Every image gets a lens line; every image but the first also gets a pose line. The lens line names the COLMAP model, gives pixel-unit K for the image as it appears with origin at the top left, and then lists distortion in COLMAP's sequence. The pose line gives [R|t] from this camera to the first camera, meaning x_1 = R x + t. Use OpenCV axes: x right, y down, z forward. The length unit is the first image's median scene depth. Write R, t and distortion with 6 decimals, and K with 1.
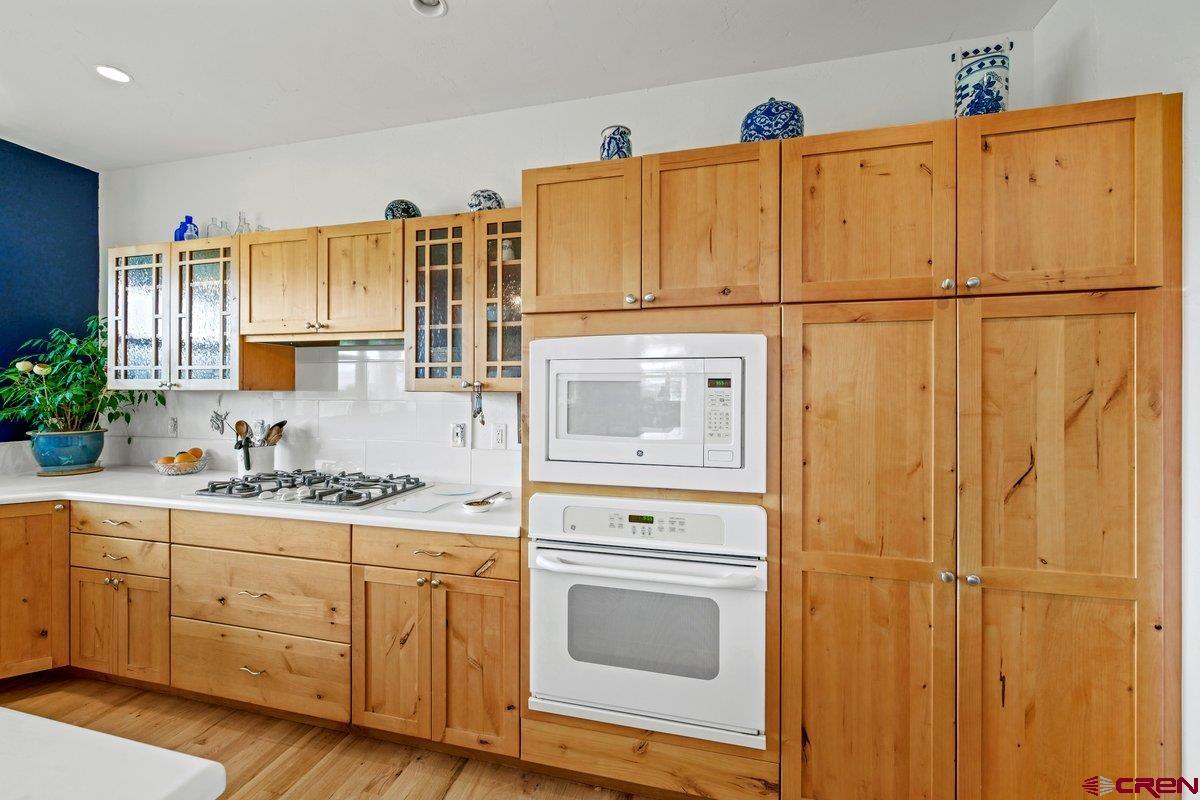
lens RADIAL K [[492.0, 0, 600.1], [0, 492.0, 391.2], [0, 0, 1]] dist [-0.001542, -0.000040]
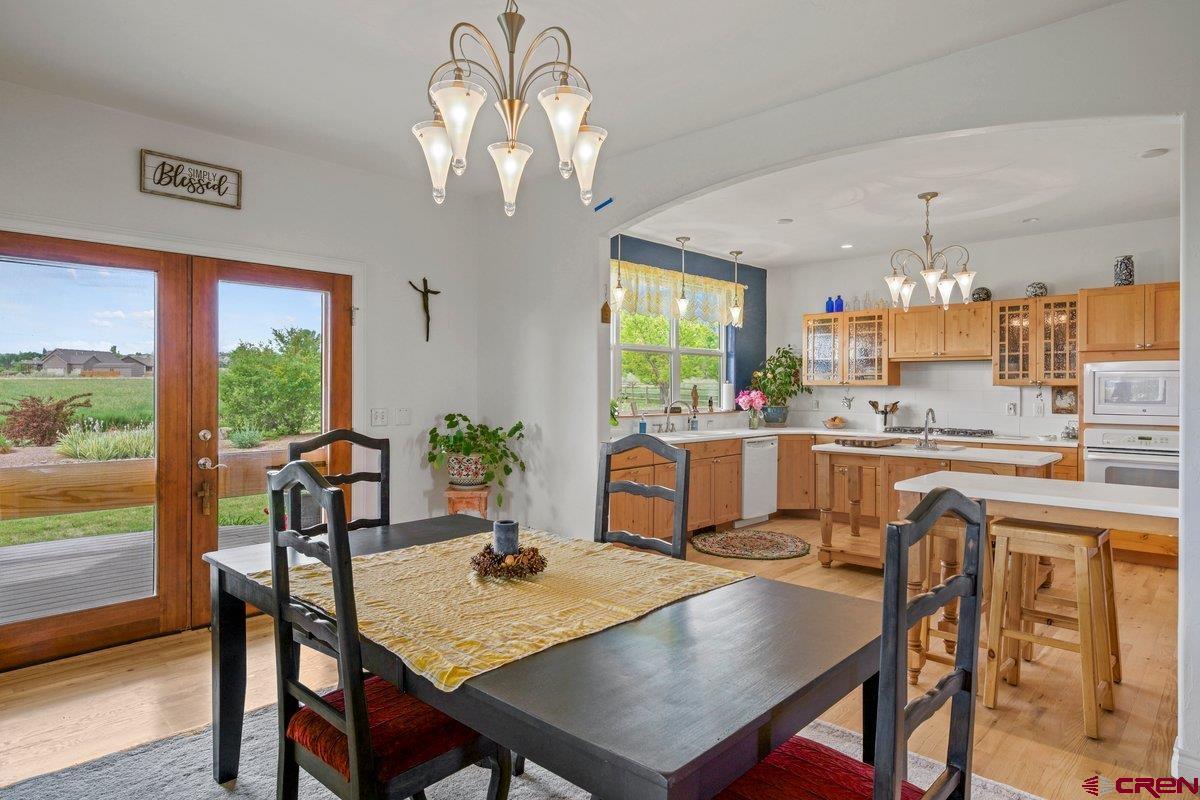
lens RADIAL K [[684.3, 0, 600.9], [0, 684.3, 389.3], [0, 0, 1]] dist [0.000956, -0.000668]
pose [[0.872518, -0.000185, -0.488581, -0.441110], [0.000027, 1.000000, -0.000330, 0.017928], [0.488581, 0.000275, 0.872518, -2.353774]]
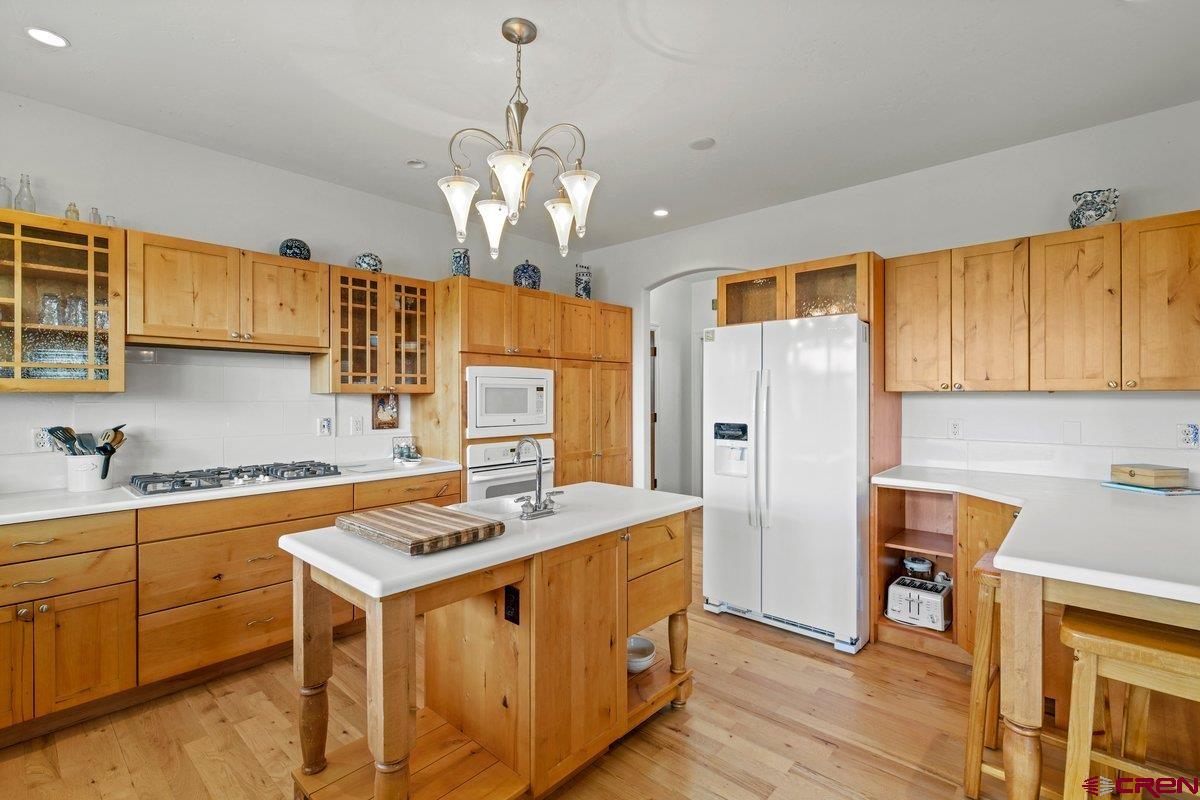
lens RADIAL K [[549.3, 0, 596.8], [0, 549.3, 393.9], [0, 0, 1]] dist [0.003736, 0.000330]
pose [[0.462452, -0.003880, 0.886636, -1.439931], [-0.002177, 0.999982, 0.005511, -0.006777], [-0.886642, -0.004479, 0.462435, -0.354751]]
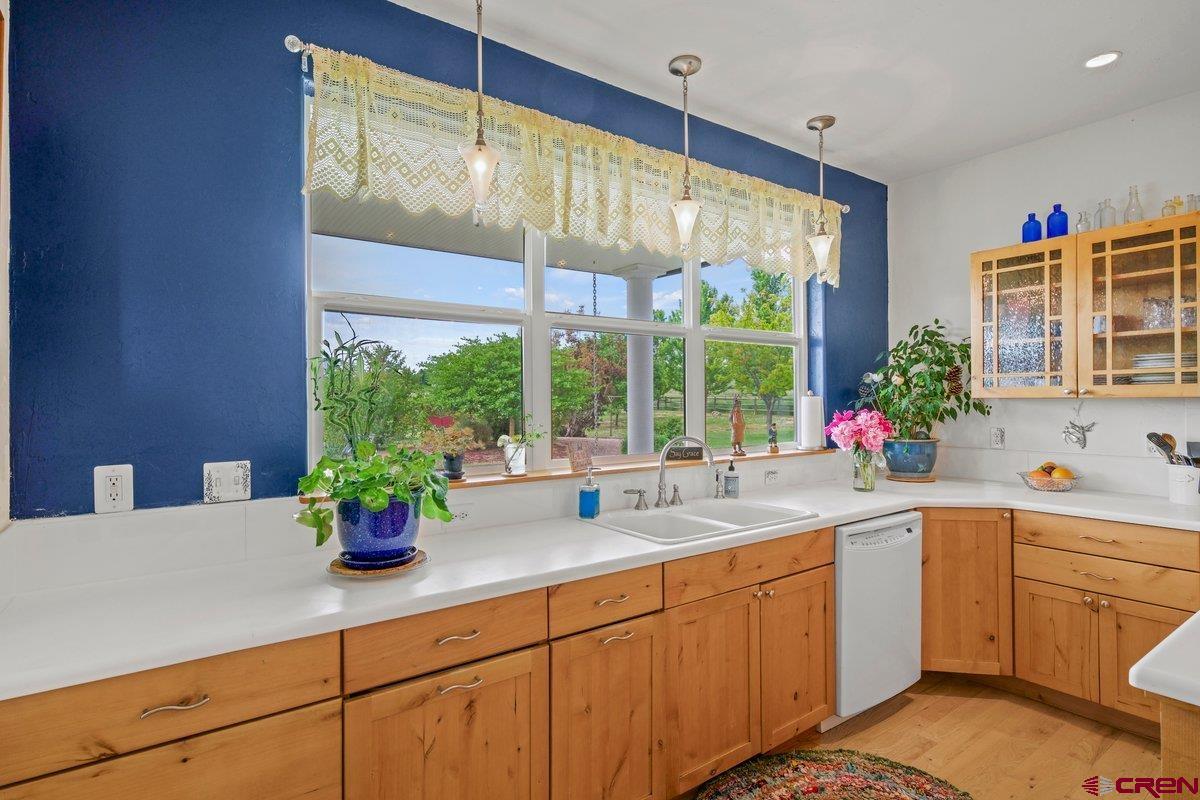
lens RADIAL K [[608.0, 0, 593.0], [0, 608.0, 399.9], [0, 0, 1]] dist [-0.005109, 0.000560]
pose [[0.756611, -0.011071, -0.653772, -0.986887], [0.010640, 0.999933, -0.004619, -0.003201], [0.653779, -0.003462, 0.756678, -0.515842]]
